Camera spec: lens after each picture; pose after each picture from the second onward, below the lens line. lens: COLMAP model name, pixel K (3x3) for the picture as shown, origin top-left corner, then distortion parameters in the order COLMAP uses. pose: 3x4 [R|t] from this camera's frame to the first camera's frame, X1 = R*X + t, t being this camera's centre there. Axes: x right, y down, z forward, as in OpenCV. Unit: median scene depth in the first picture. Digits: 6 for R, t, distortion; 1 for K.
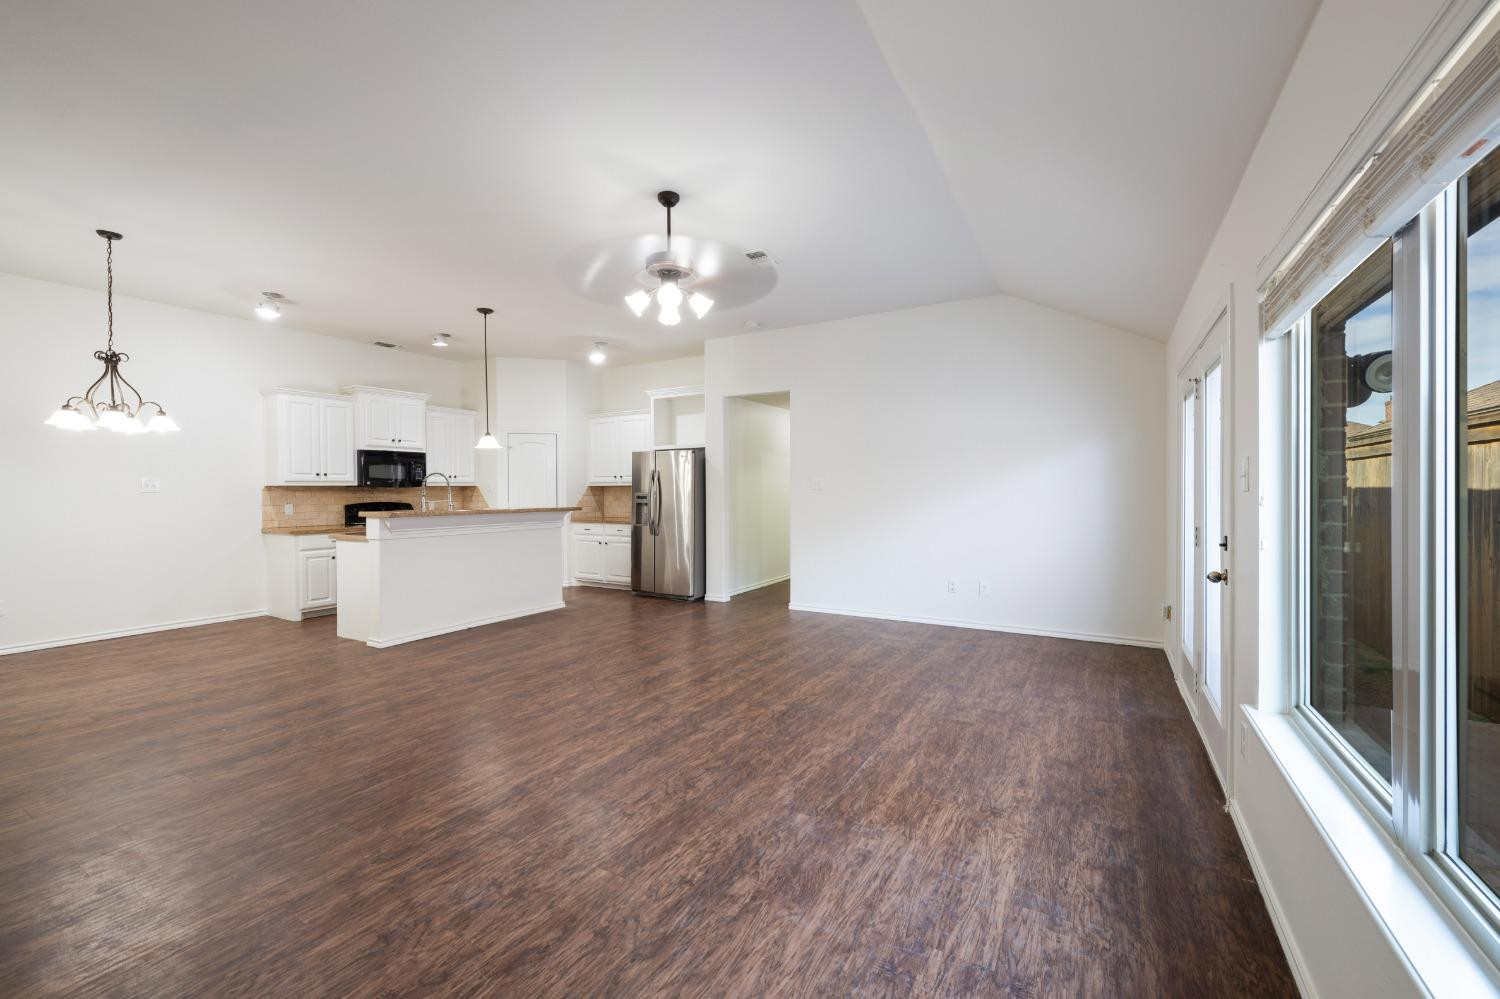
lens RADIAL K [[628.1, 0, 755.0], [0, 628.1, 490.3], [0, 0, 1]] dist [-0.000464, -0.000084]
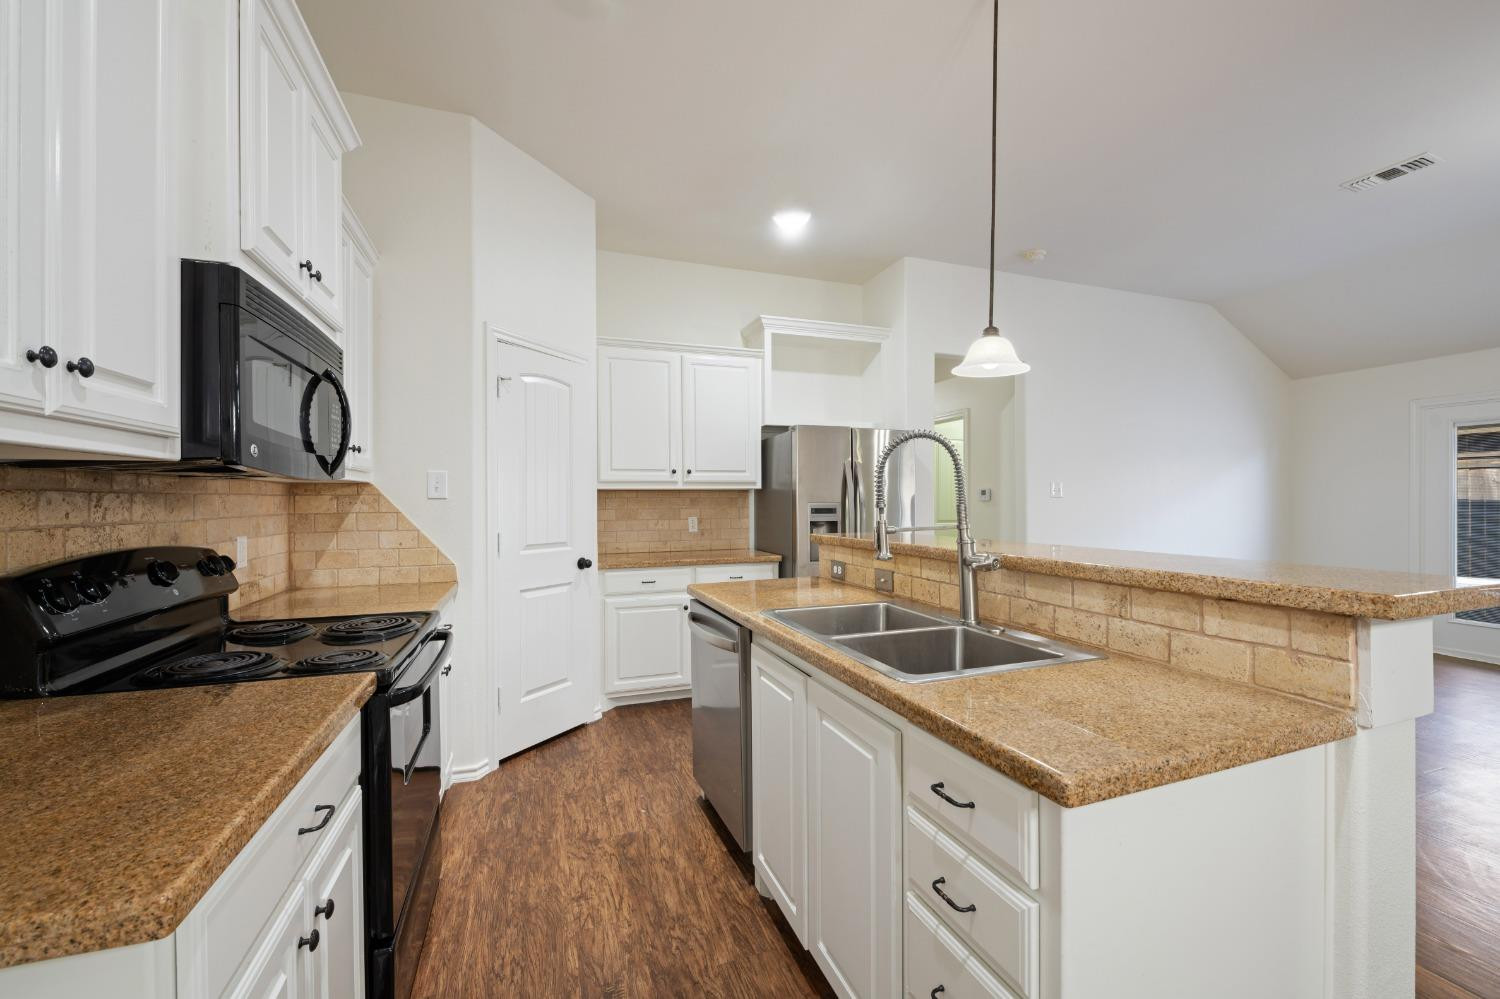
lens RADIAL K [[602.1, 0, 750.0], [0, 602.1, 499.5], [0, 0, 1]] dist [0.000255, 0.000181]
pose [[0.652628, -0.000138, 0.757679, -0.580846], [0.002970, 0.999993, -0.002376, 0.004248], [-0.757673, 0.003801, 0.652624, 0.664752]]
